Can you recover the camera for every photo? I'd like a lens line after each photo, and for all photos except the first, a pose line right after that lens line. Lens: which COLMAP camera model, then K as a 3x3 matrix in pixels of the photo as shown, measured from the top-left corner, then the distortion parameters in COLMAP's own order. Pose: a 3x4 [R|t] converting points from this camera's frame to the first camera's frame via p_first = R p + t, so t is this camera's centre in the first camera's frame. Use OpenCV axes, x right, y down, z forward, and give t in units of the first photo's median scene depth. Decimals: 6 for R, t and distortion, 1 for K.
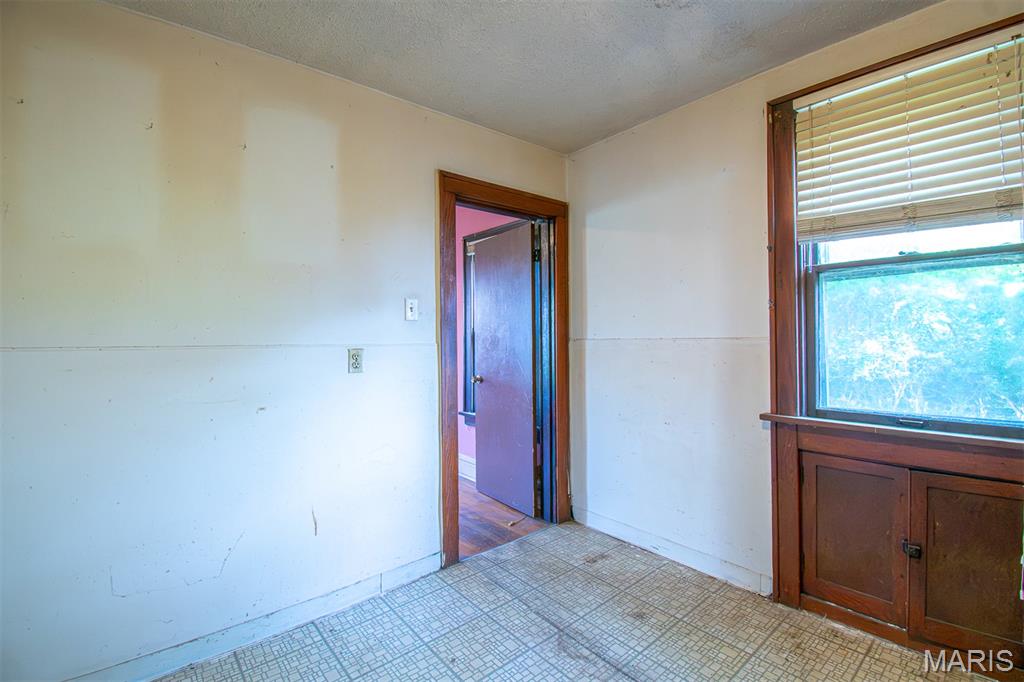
lens RADIAL K [[453.0, 0, 513.3], [0, 453.0, 332.9], [0, 0, 1]] dist [0.000804, -0.018598]
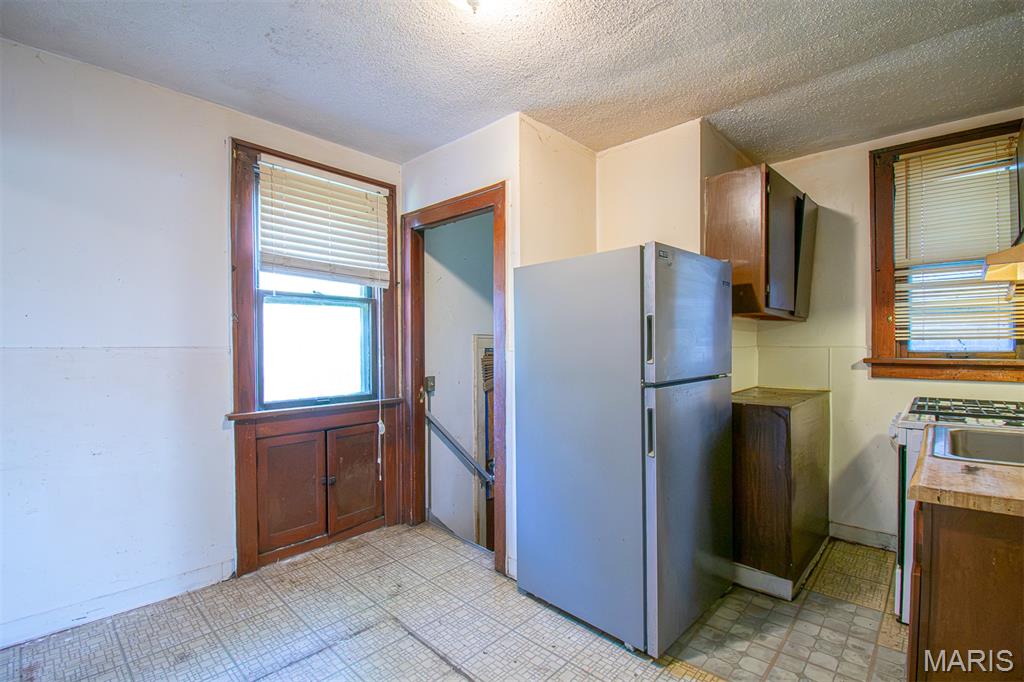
lens RADIAL K [[467.0, 0, 512.0], [0, 467.0, 341.0], [0, 0, 1]] dist [0.013247, -0.021164]
pose [[-0.115706, 0.015866, 0.993157, -0.694421], [-0.009181, 0.999813, -0.017042, 0.009416], [-0.993241, -0.011090, -0.115539, 0.450250]]
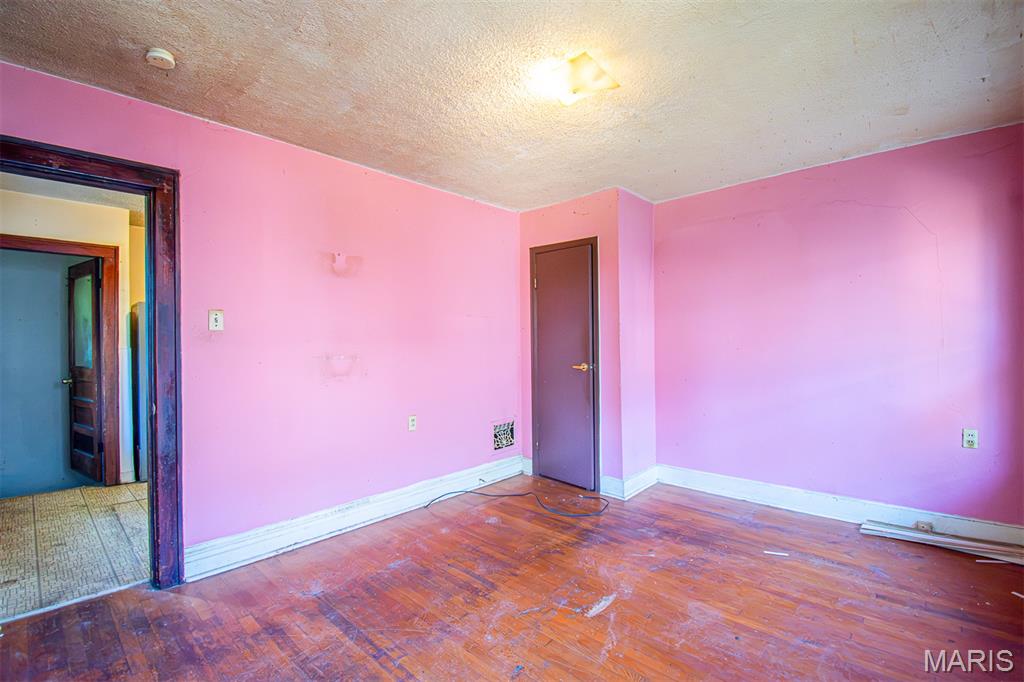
lens RADIAL K [[467.0, 0, 512.0], [0, 467.0, 341.0], [0, 0, 1]] dist [0.013247, -0.021164]
pose [[-0.993398, 0.015003, -0.113733, -0.932684], [0.016555, 0.999782, -0.012711, 0.034638], [0.113518, -0.014509, -0.993430, 2.505273]]
